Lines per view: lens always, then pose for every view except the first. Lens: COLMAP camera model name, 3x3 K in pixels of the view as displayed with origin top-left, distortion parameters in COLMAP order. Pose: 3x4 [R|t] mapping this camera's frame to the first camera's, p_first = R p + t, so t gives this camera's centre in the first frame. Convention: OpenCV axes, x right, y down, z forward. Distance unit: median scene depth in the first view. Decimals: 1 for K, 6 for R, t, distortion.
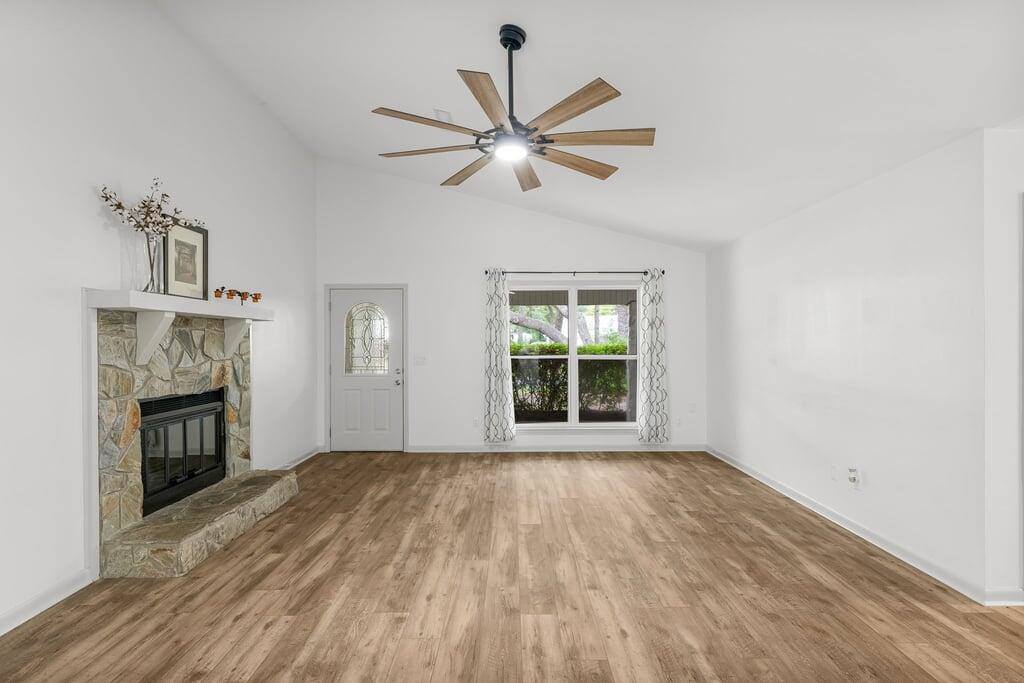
lens RADIAL K [[498.5, 0, 508.7], [0, 498.5, 342.3], [0, 0, 1]] dist [0.004833, 0.000443]
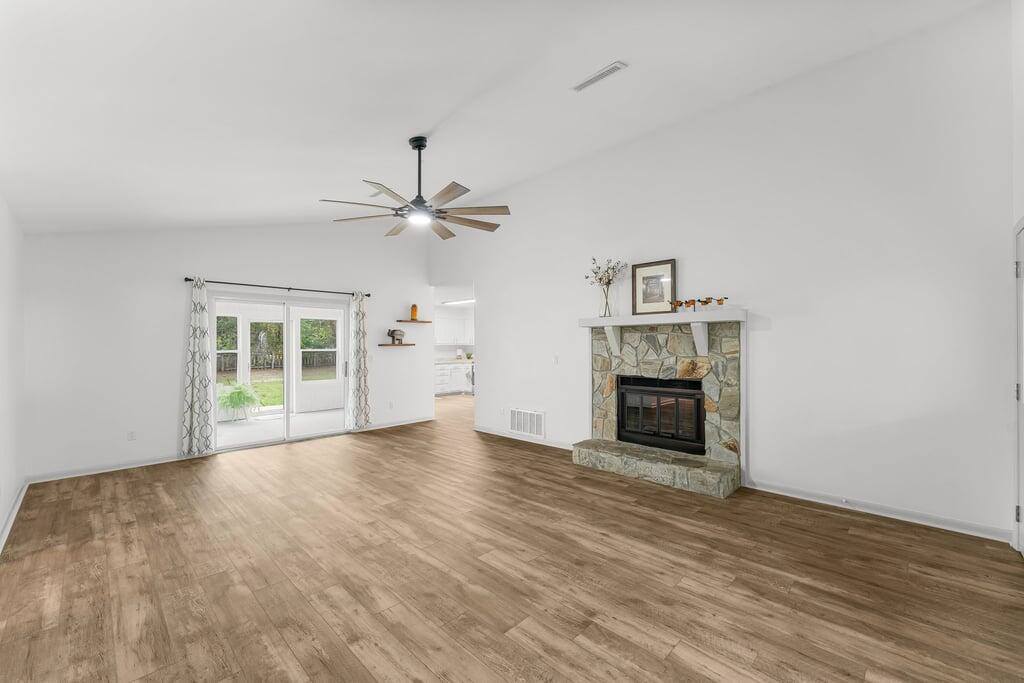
lens RADIAL K [[414.3, 0, 506.2], [0, 414.3, 342.3], [0, 0, 1]] dist [-0.001800, -0.000168]
pose [[-0.705973, 0.001611, -0.708237, 0.486017], [0.008161, 0.999950, -0.005860, 0.002357], [0.708192, -0.009917, -0.705951, 1.414678]]
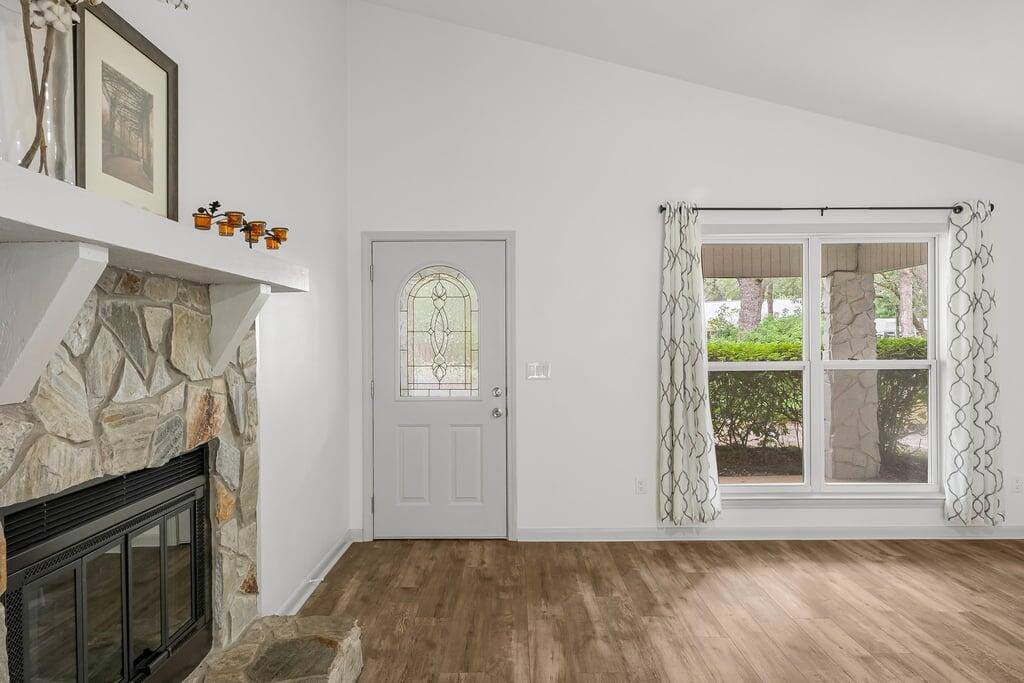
lens RADIAL K [[646.0, 0, 510.8], [0, 646.0, 340.0], [0, 0, 1]] dist [0.005720, -0.002637]
pose [[0.999996, -0.002032, 0.001848, -0.318658], [0.002032, 0.999998, -0.000107, 0.002644], [-0.001848, 0.000111, 0.999998, 0.451447]]
